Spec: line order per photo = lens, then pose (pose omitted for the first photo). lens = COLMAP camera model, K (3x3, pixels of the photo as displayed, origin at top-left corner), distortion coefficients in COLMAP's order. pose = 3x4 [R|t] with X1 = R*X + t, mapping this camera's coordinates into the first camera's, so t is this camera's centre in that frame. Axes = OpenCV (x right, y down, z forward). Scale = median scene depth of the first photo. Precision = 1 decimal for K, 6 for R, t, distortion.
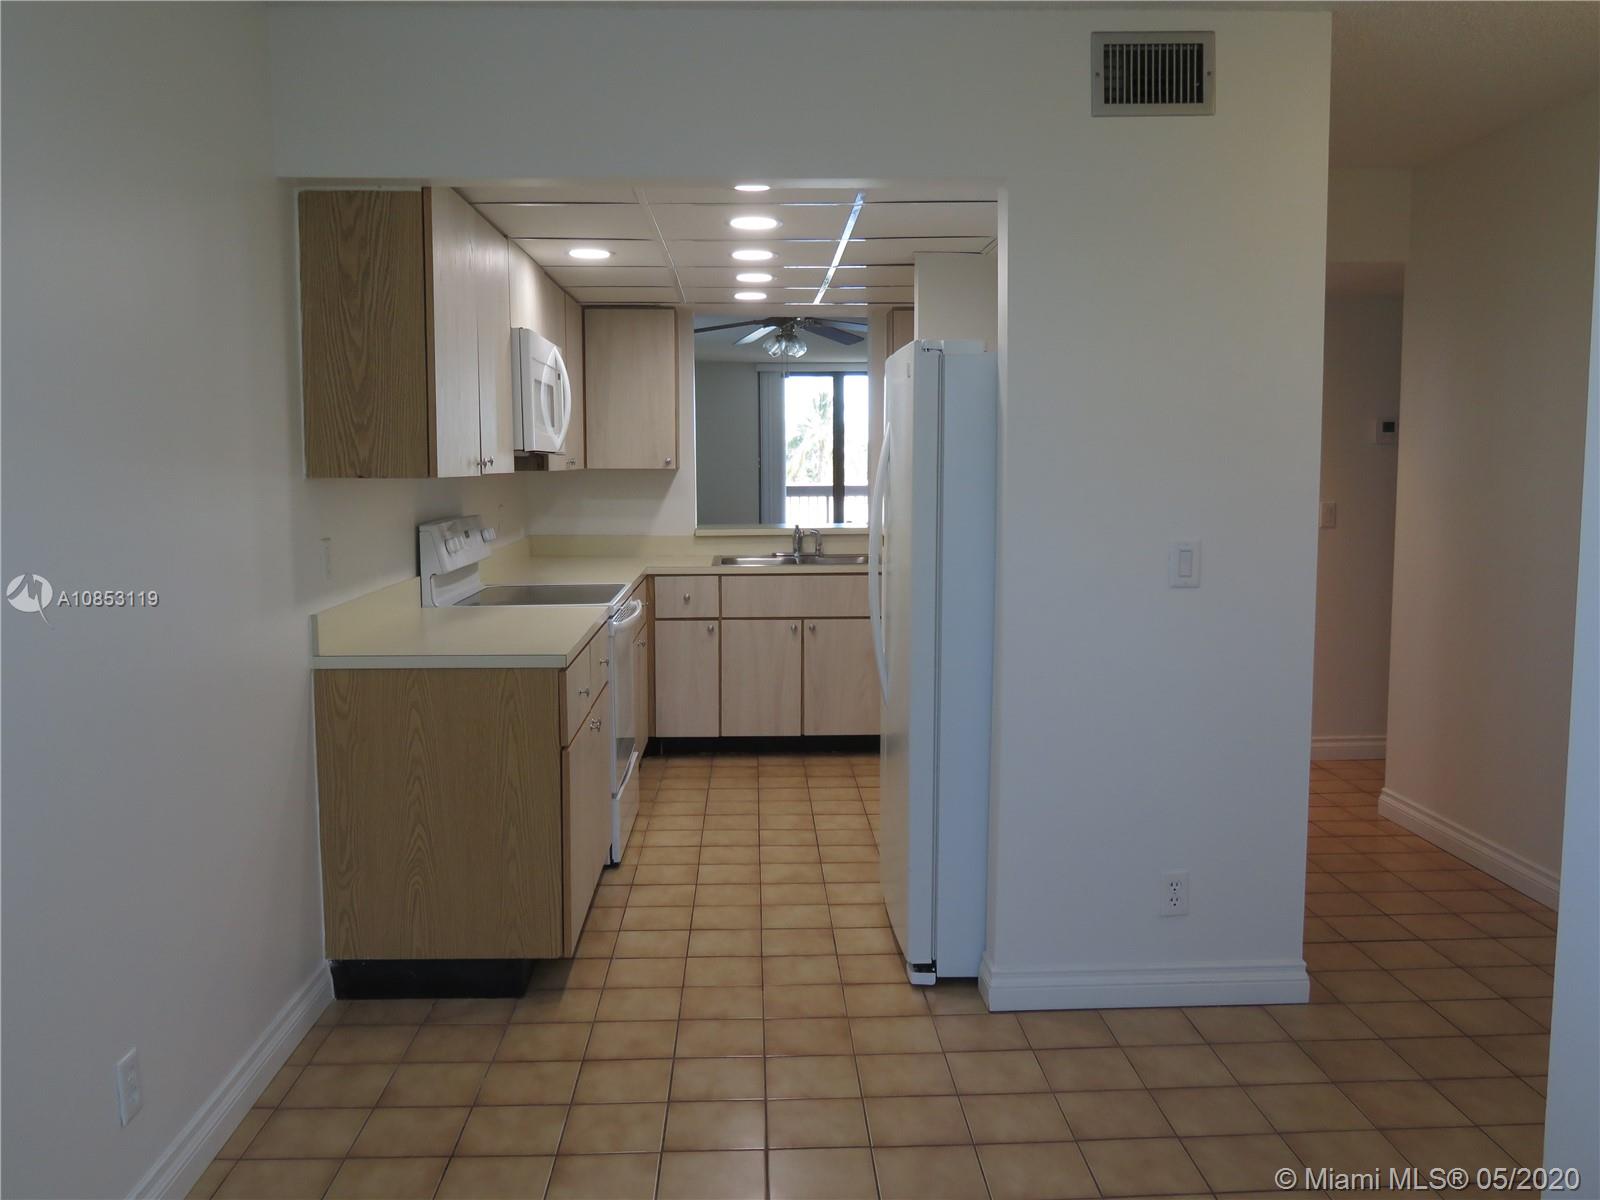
lens RADIAL K [[1338.5, 0, 795.6], [0, 1338.5, 599.8], [0, 0, 1]] dist [-0.018803, 0.003393]
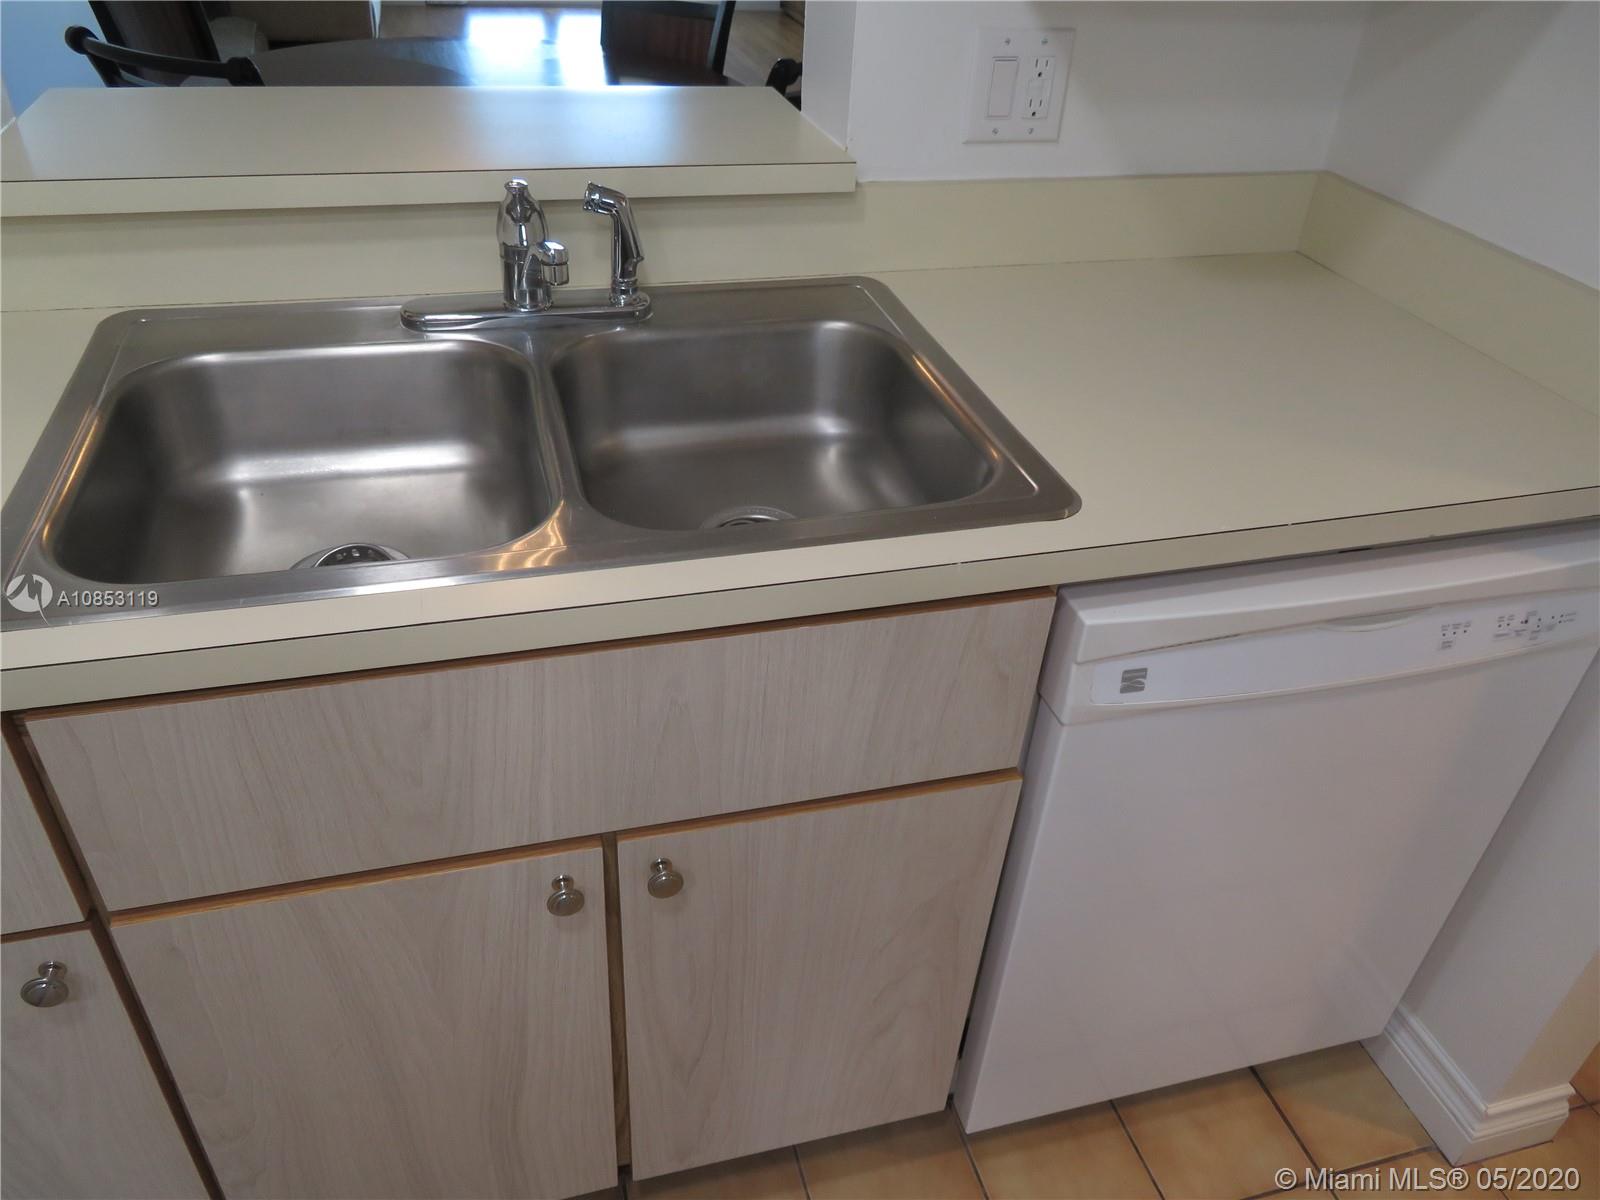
lens RADIAL K [[1148.5, 0, 783.0], [0, 1148.5, 587.4], [0, 0, 1]] dist [-0.007501, 0.000075]
pose [[0.973255, -0.083545, 0.213997, -0.002248], [-0.030238, 0.876833, 0.479843, -0.091323], [-0.227728, -0.473481, 0.850856, 0.882925]]
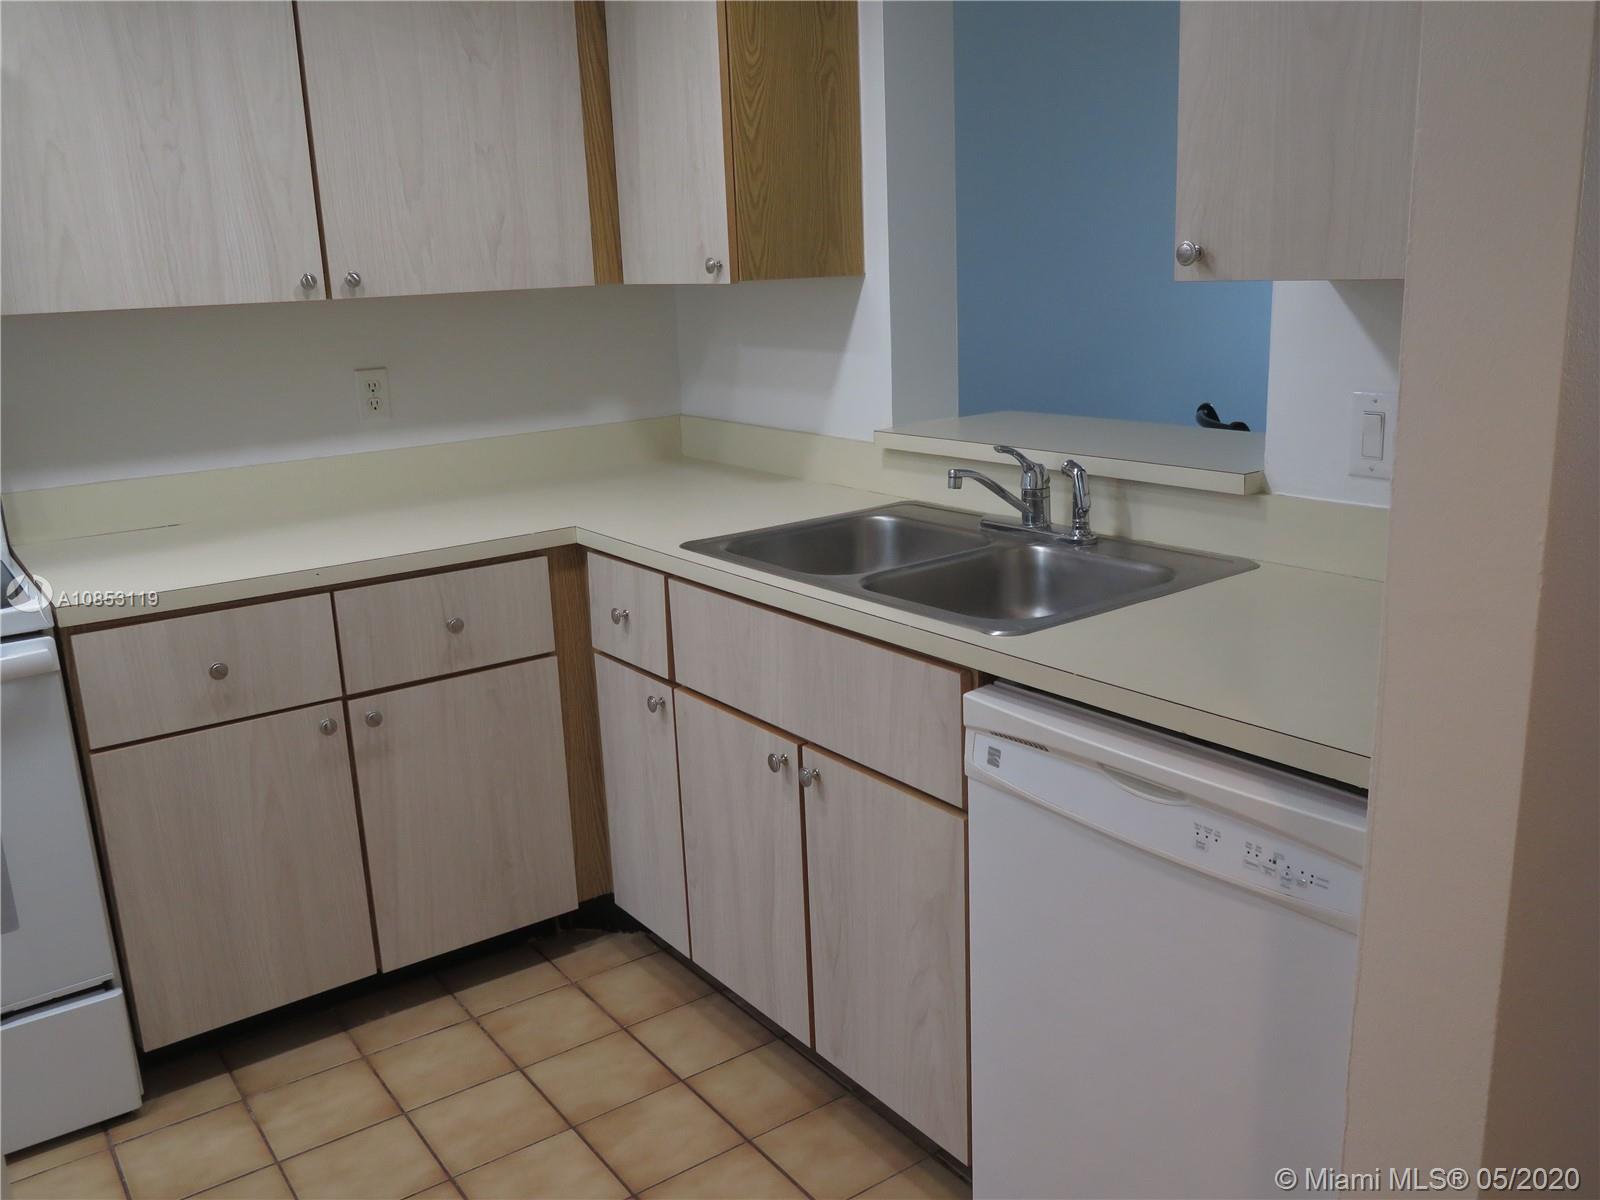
lens RADIAL K [[1338.5, 0, 795.6], [0, 1338.5, 599.8], [0, 0, 1]] dist [-0.018803, 0.003393]
pose [[0.553296, 0.190740, -0.810852, 0.273758], [-0.050299, 0.979304, 0.196043, -0.087972], [0.831464, -0.067685, 0.551440, 0.818412]]
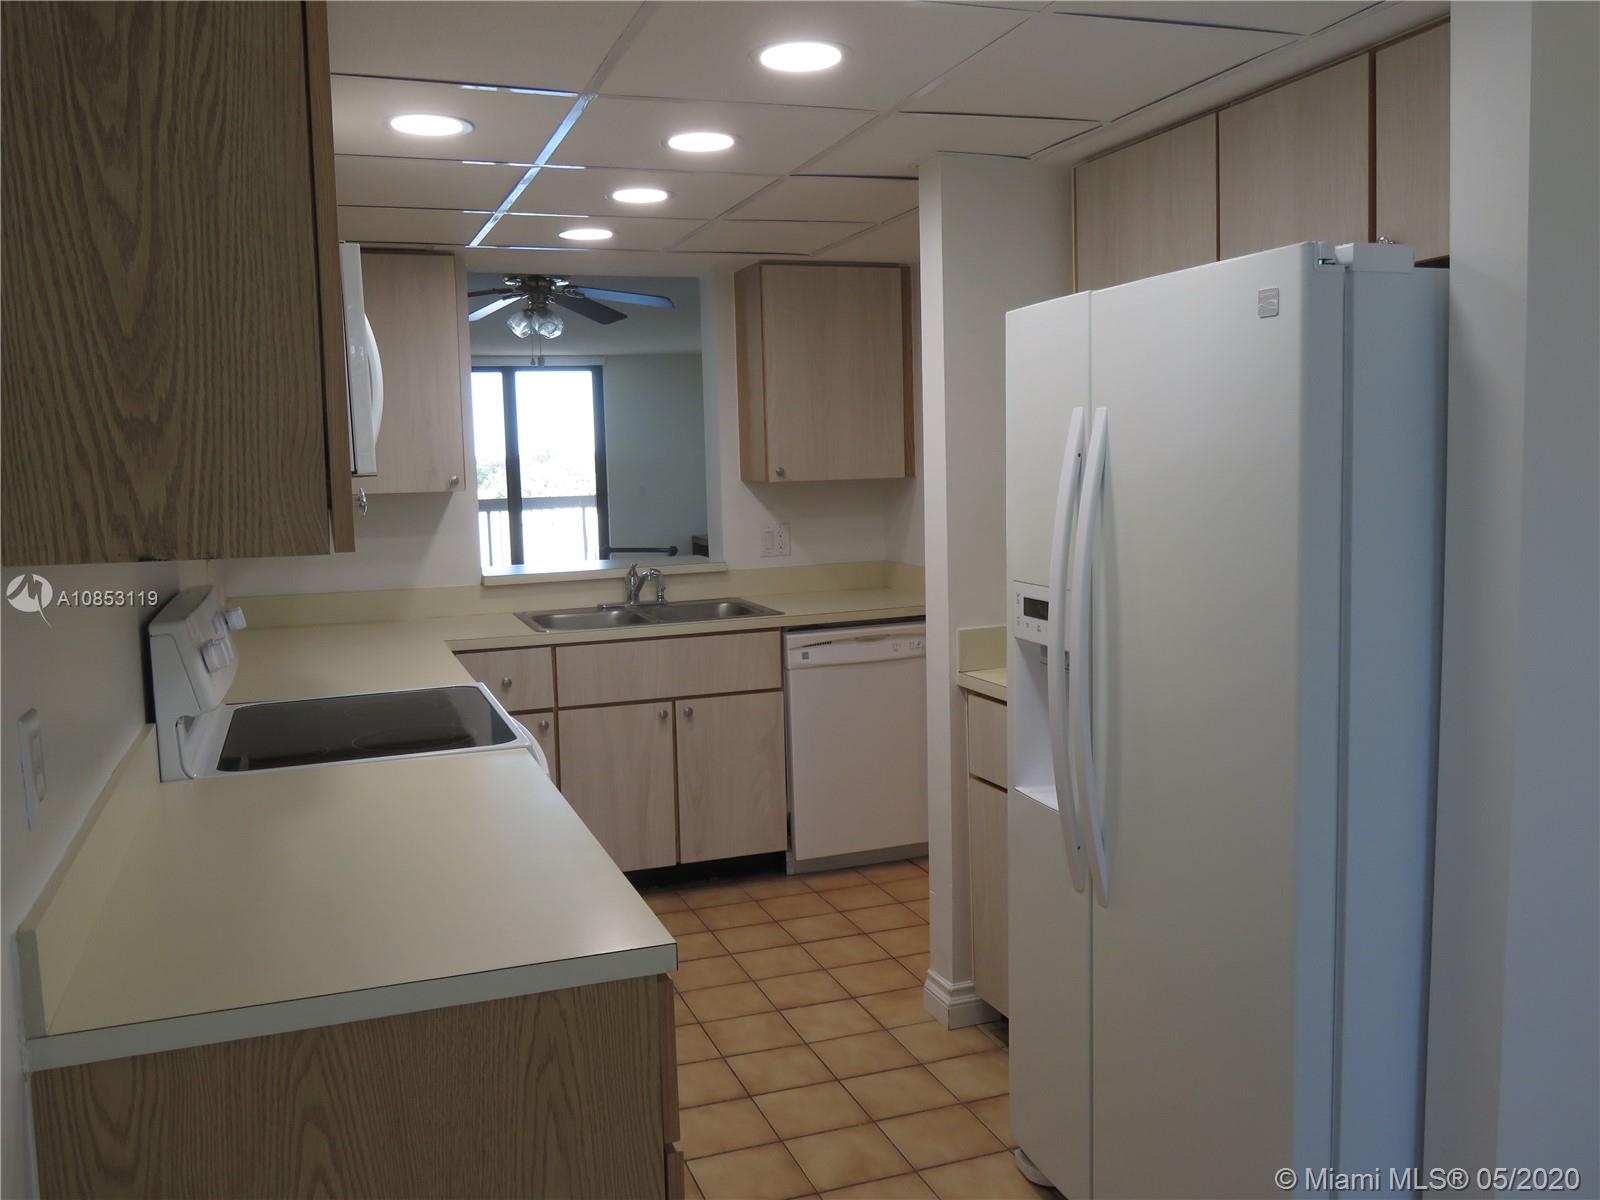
lens RADIAL K [[1333.1, 0, 800.0], [0, 1333.1, 599.6], [0, 0, 1]] dist [-0.017564, 0.009294]
pose [[0.950485, -0.054138, 0.306020, -0.143299], [0.054789, 0.998477, 0.006470, -0.039329], [-0.305904, 0.010617, 0.952003, 0.315356]]
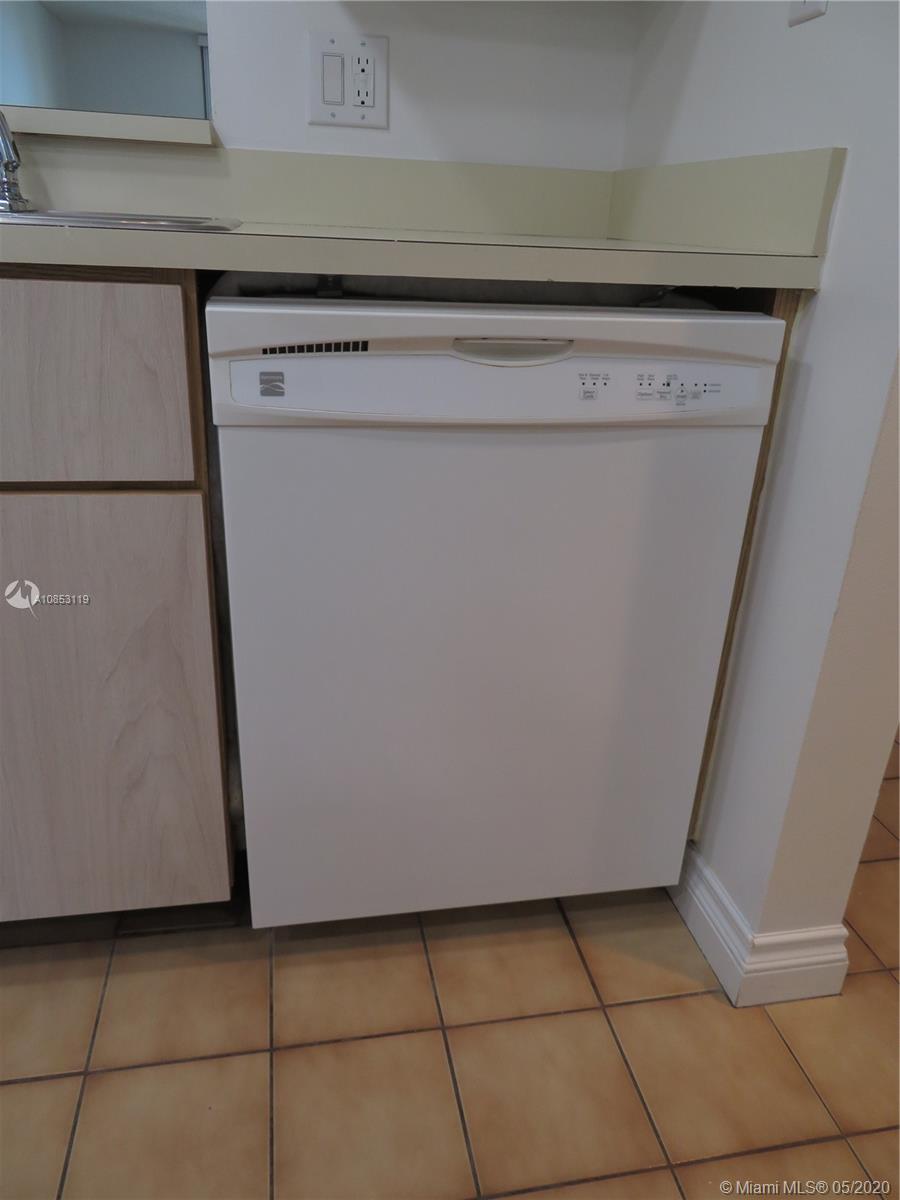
lens RADIAL K [[861.3, 0, 450.0], [0, 861.3, 600.0], [0, 0, 1]] dist [-0.007501, 0.000075]
pose [[0.987471, -0.013486, 0.157223, 0.084848], [-0.034545, 0.953699, 0.298772, -0.013366], [-0.153973, -0.300459, 0.941284, 0.858347]]
